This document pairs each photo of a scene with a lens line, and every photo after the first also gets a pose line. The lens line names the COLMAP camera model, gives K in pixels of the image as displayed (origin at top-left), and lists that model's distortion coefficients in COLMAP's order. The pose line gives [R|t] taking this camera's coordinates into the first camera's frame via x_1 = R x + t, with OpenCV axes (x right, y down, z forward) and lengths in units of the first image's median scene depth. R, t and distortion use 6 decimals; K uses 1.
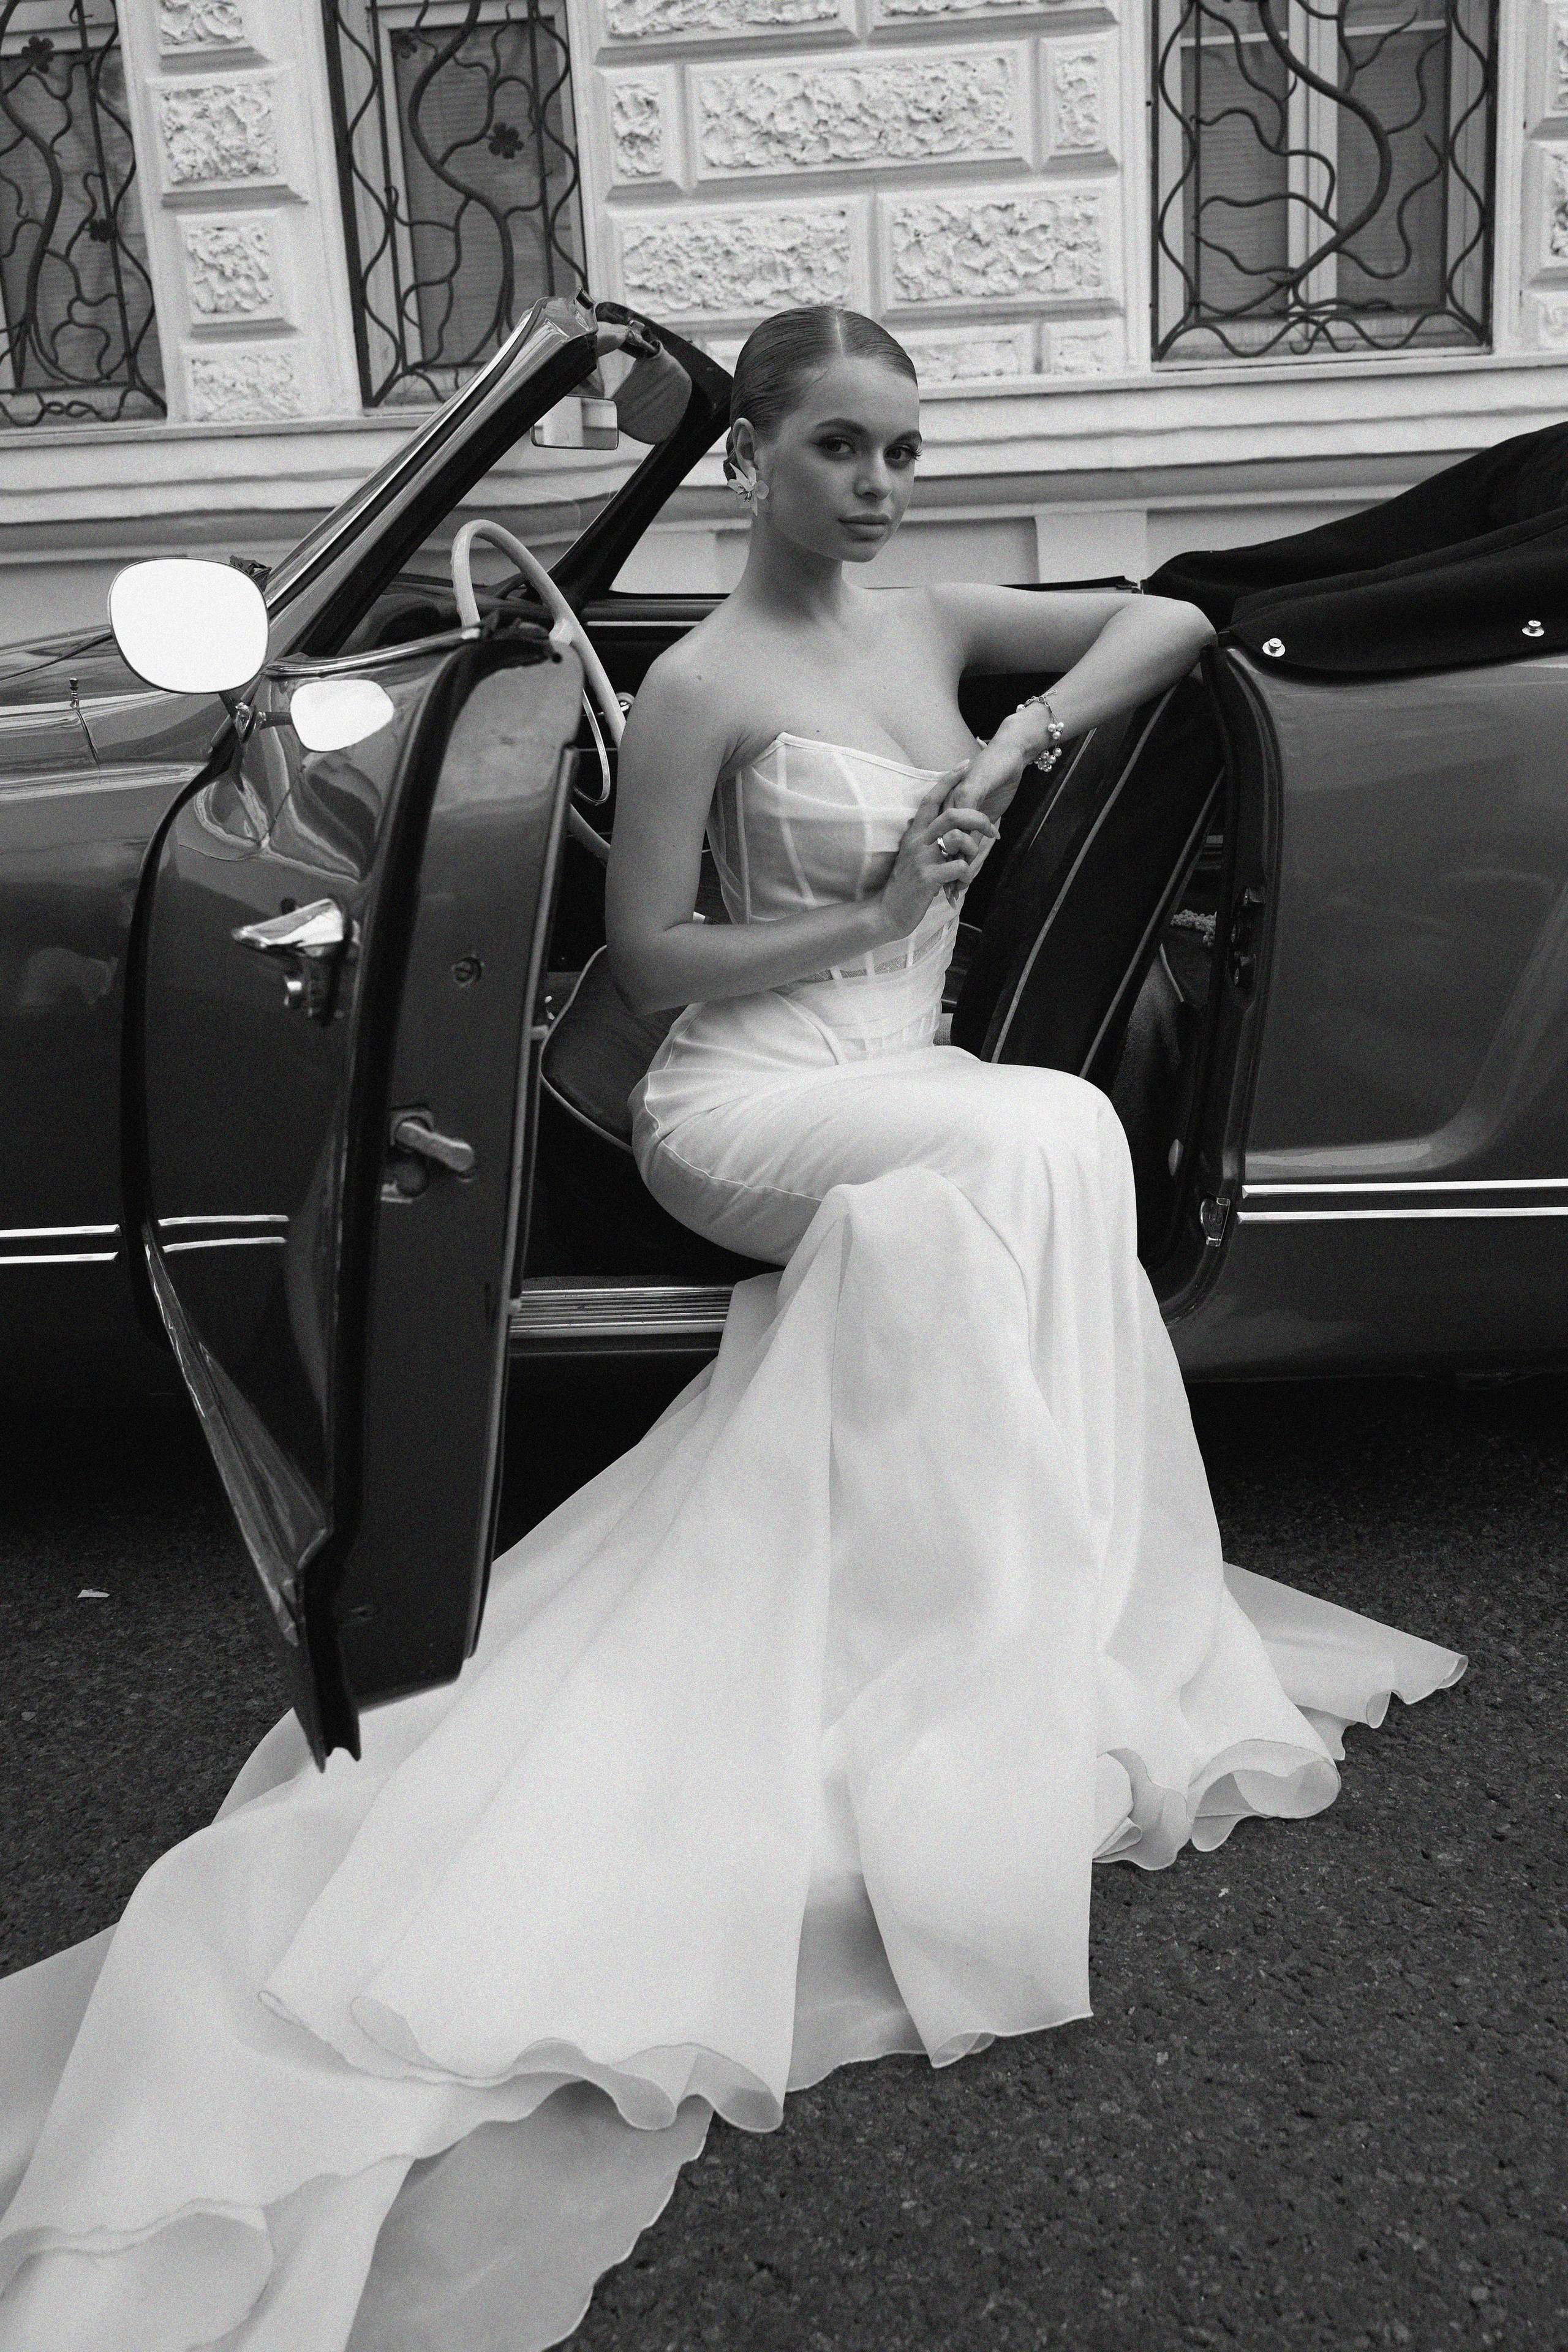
lens RADIAL K [[2450.8, 0, 786.4], [0, 2450.8, 1096.4], [0, 0, 1]] dist [-0.007145, 0.005690]
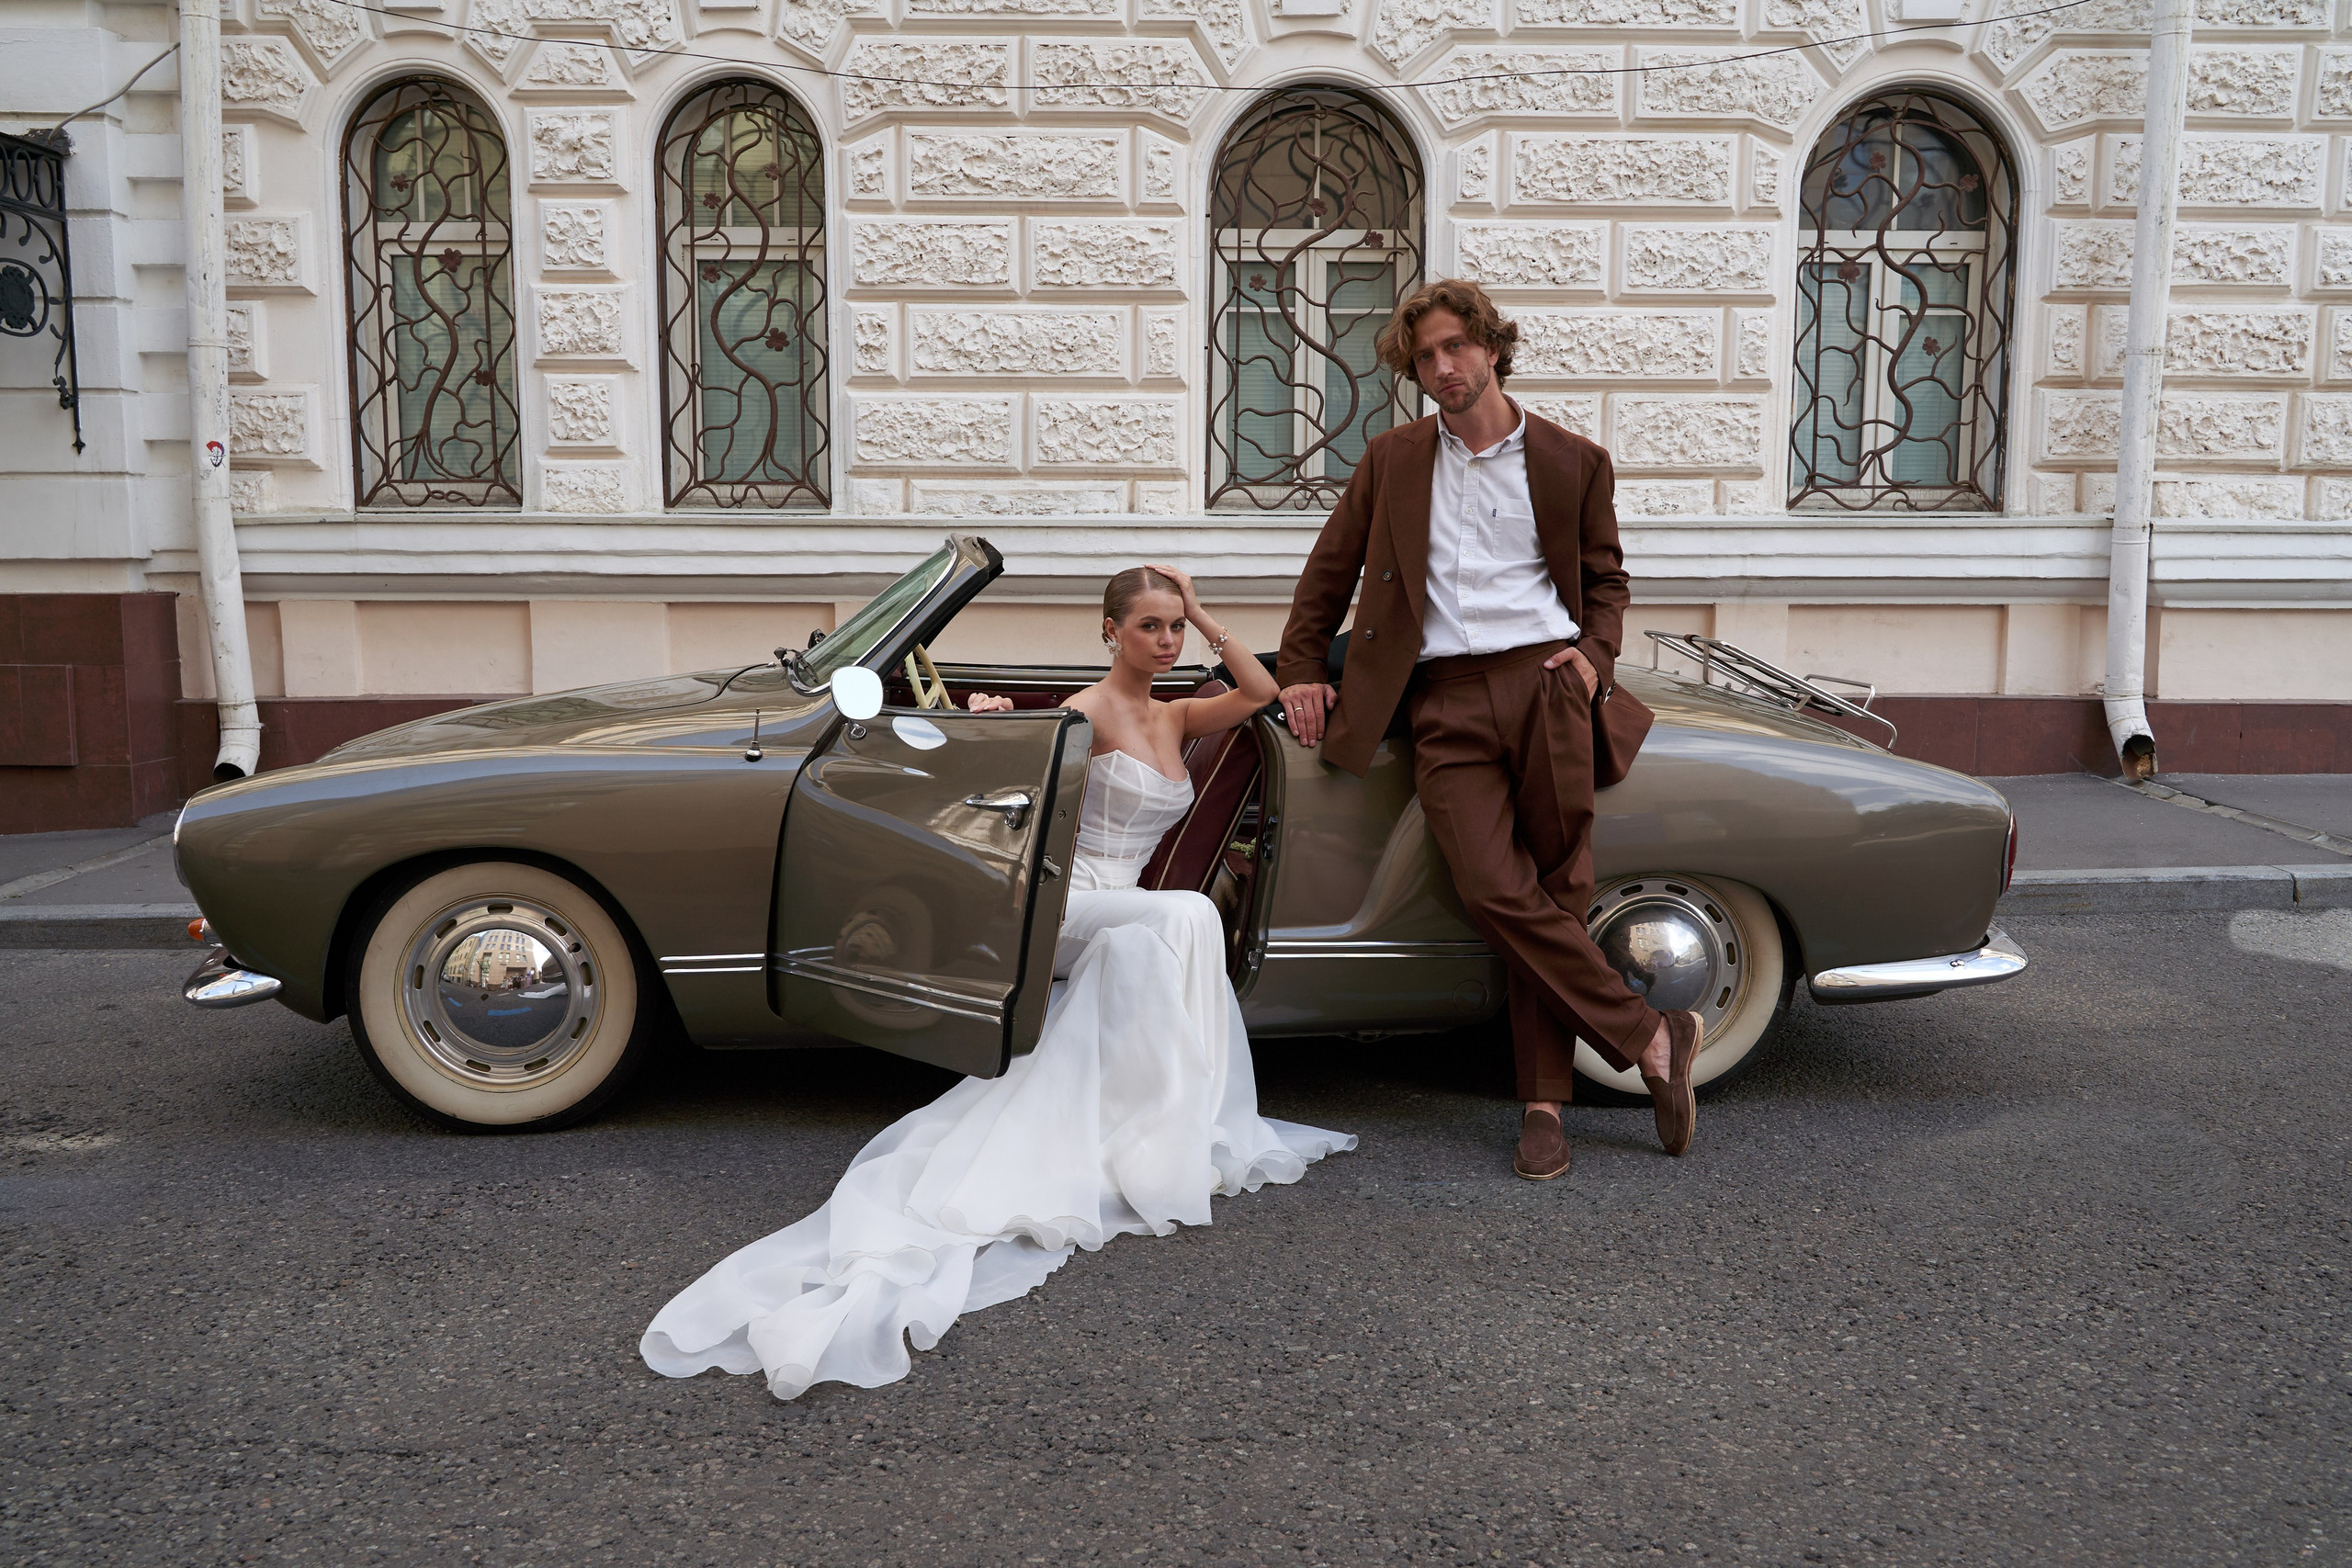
lens RADIAL K [[1900.5, 0, 1176.0], [0, 1900.5, 784.0], [0, 0, 1]] dist [0.000166, -0.001036]
pose [[0.989750, 0.033222, 0.138890, -0.028485], [-0.015415, 0.991736, -0.127369, 0.021513], [-0.141974, 0.123923, 0.982083, -0.142752]]
